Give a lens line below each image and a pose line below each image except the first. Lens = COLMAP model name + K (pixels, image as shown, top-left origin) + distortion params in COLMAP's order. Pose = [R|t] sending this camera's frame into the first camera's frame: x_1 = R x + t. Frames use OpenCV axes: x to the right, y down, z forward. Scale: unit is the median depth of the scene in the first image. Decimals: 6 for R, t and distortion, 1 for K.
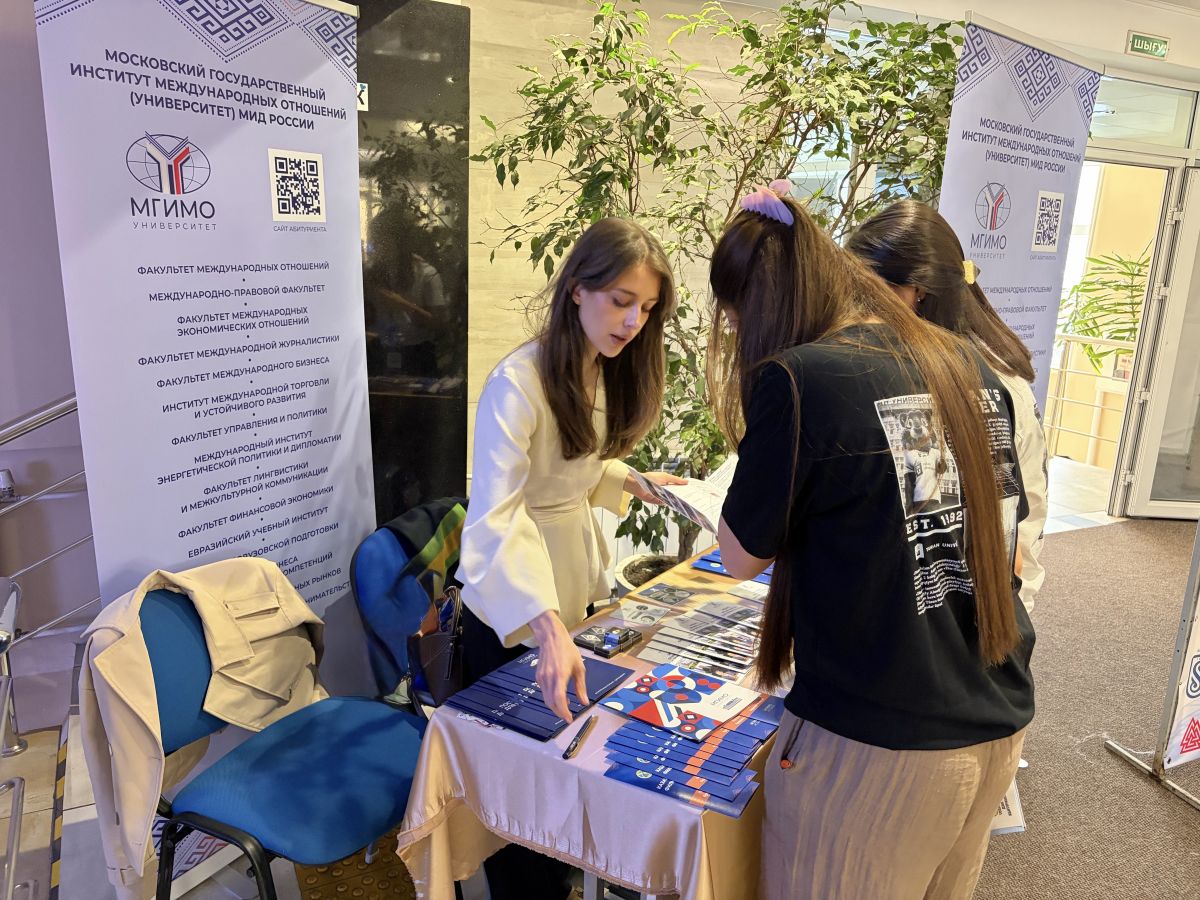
lens RADIAL K [[891.4, 0, 601.9], [0, 891.4, 458.0], [0, 0, 1]] dist [0.037426, -0.046001]
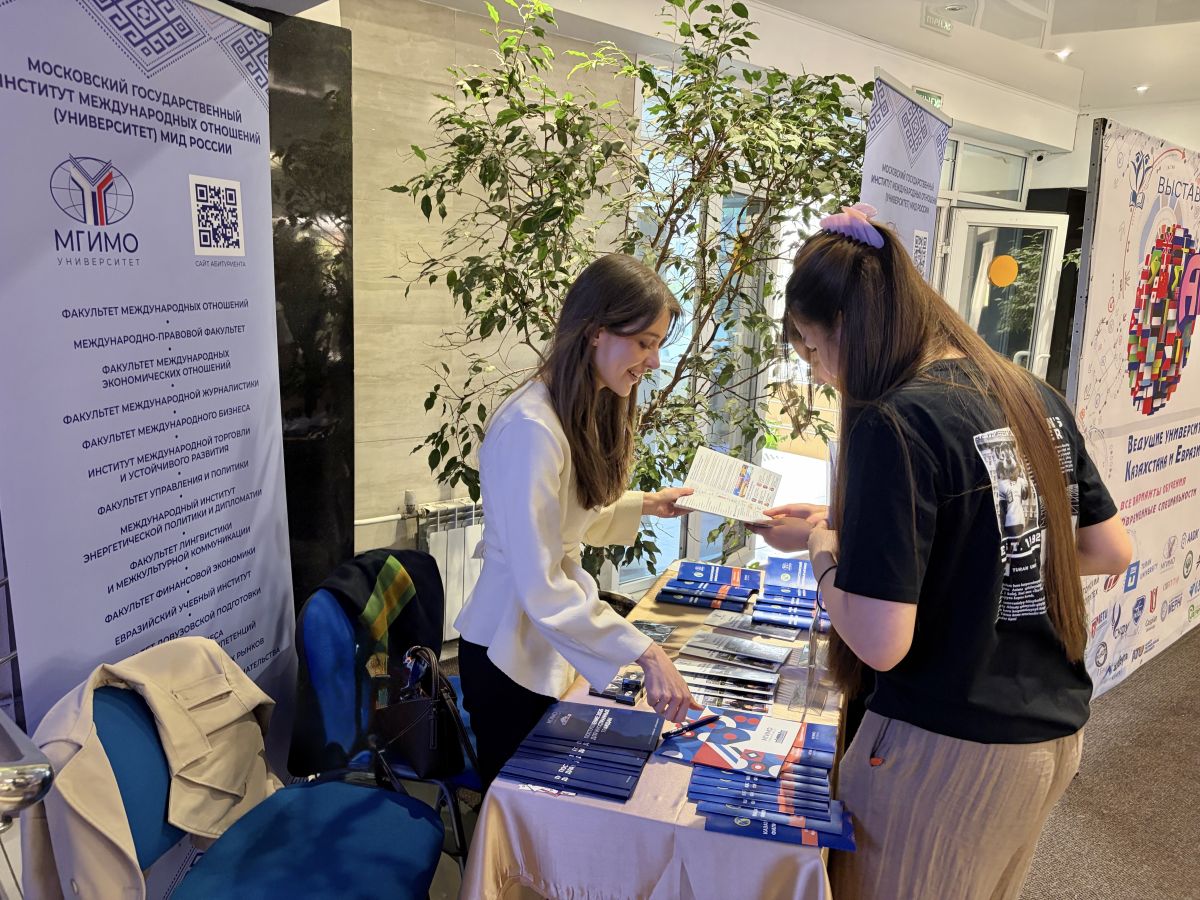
lens RADIAL K [[891.4, 0, 591.2], [0, 891.4, 454.7], [0, 0, 1]] dist [0.037426, -0.046001]
pose [[0.967224, -0.051212, 0.248708, -0.217313], [0.058781, 0.998004, -0.023098, -0.023156], [-0.247029, 0.036961, 0.968303, 0.047853]]
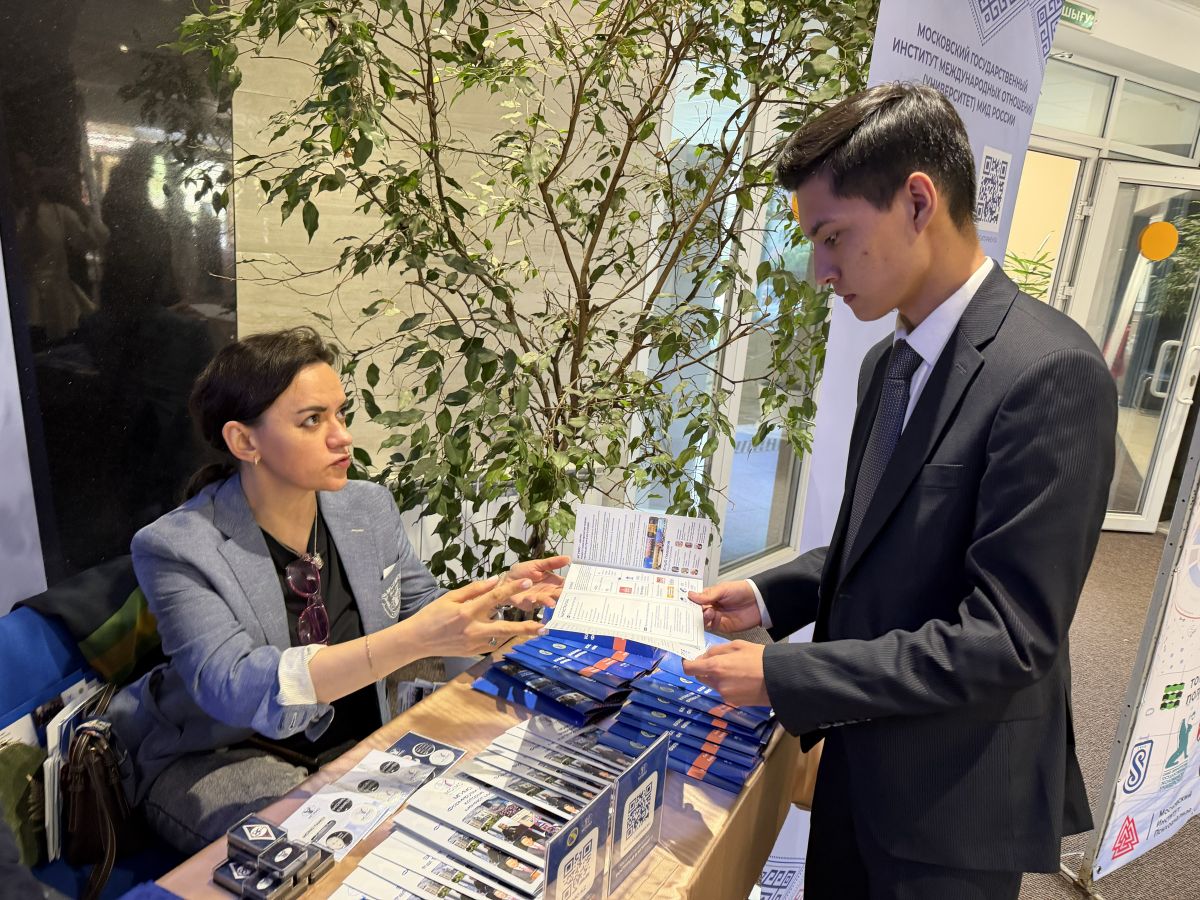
lens RADIAL K [[837.1, 0, 608.9], [0, 837.1, 467.5], [0, 0, 1]] dist [0.027071, -0.036078]
pose [[0.994545, 0.017431, 0.102837, 0.133086], [-0.022022, 0.998803, 0.043682, -0.066845], [-0.101952, -0.045709, 0.993739, 0.389126]]
